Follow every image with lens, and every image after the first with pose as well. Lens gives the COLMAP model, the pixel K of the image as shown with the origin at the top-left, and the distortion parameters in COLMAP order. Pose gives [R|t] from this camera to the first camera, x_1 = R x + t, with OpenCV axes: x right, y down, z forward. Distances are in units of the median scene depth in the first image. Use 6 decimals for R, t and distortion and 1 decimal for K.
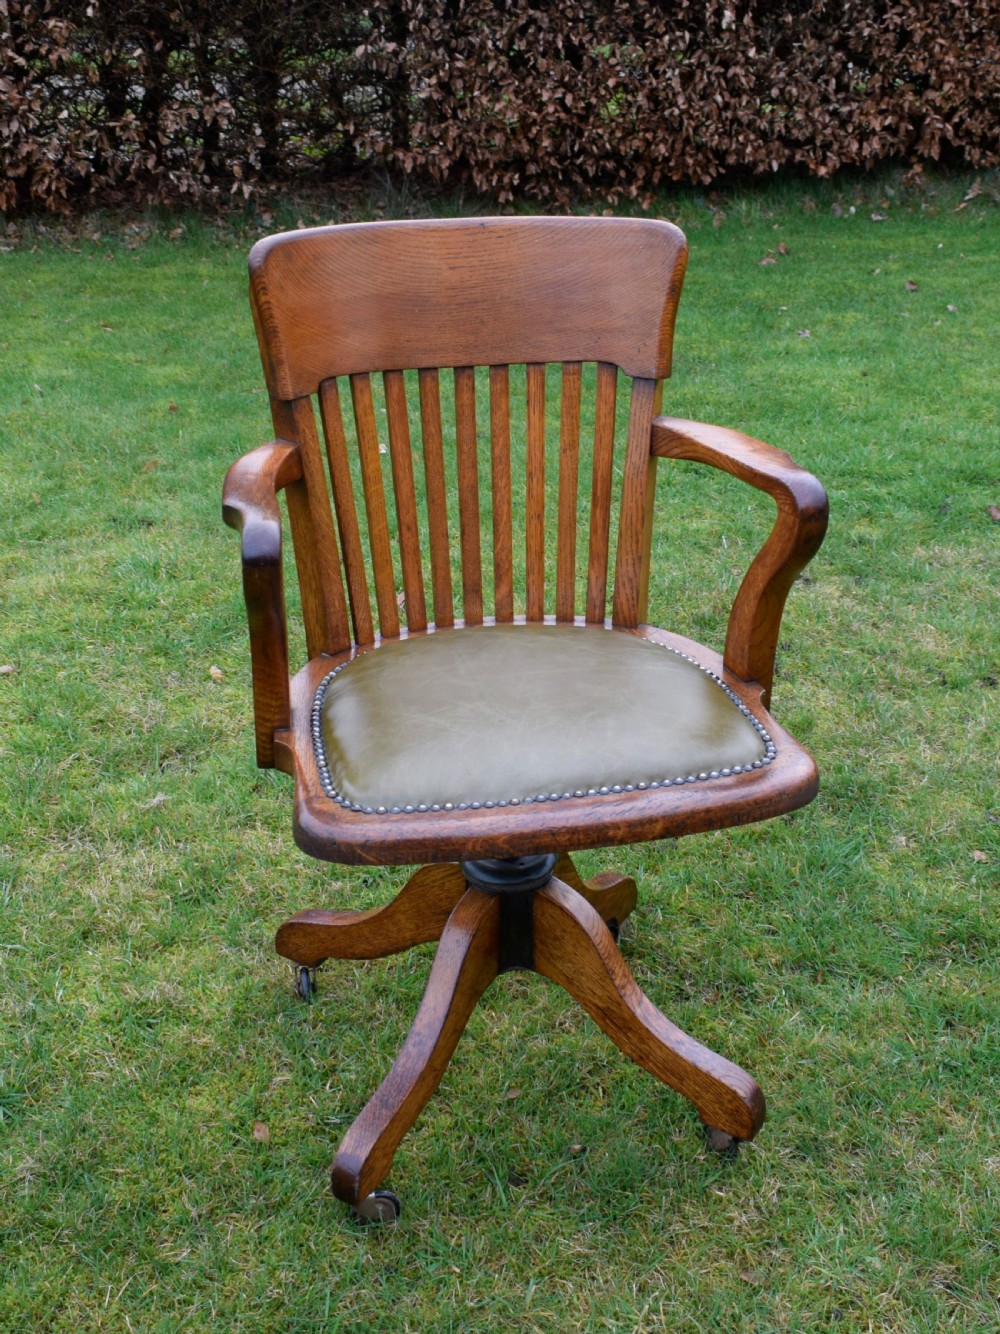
lens RADIAL K [[1721.4, 0, 518.5], [0, 1721.4, 645.4], [0, 0, 1]] dist [-0.018406, 0.000000]
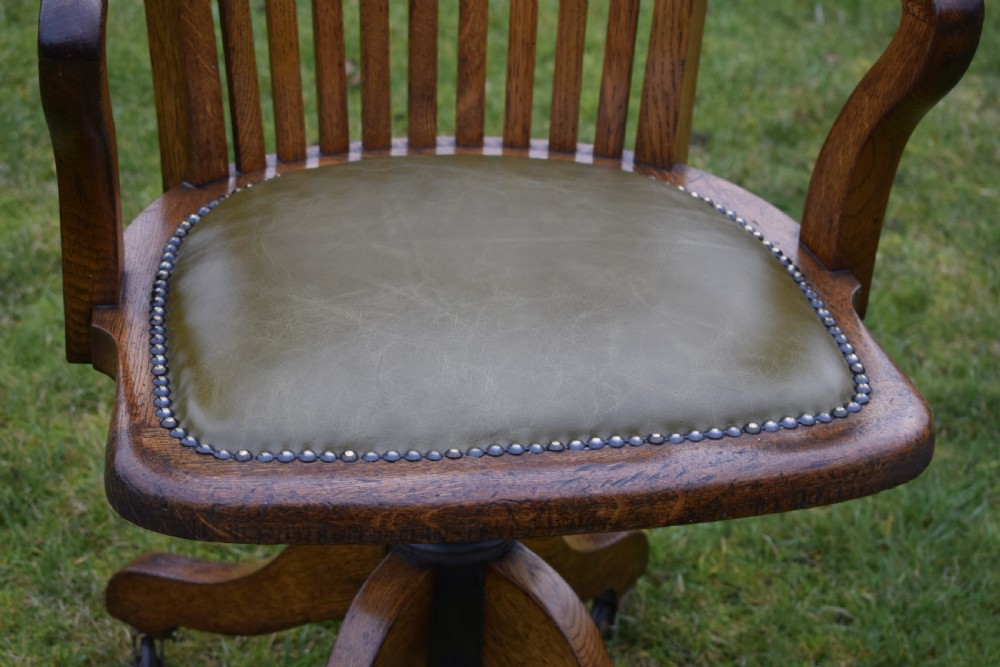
lens RADIAL K [[2296.4, 0, 505.4], [0, 2296.4, 339.1], [0, 0, 1]] dist [-0.026562, 0.000000]
pose [[0.998087, 0.061376, -0.007431, 0.014273], [-0.060290, 0.992869, 0.102836, -0.027402], [0.013690, -0.102192, 0.994671, 0.111577]]
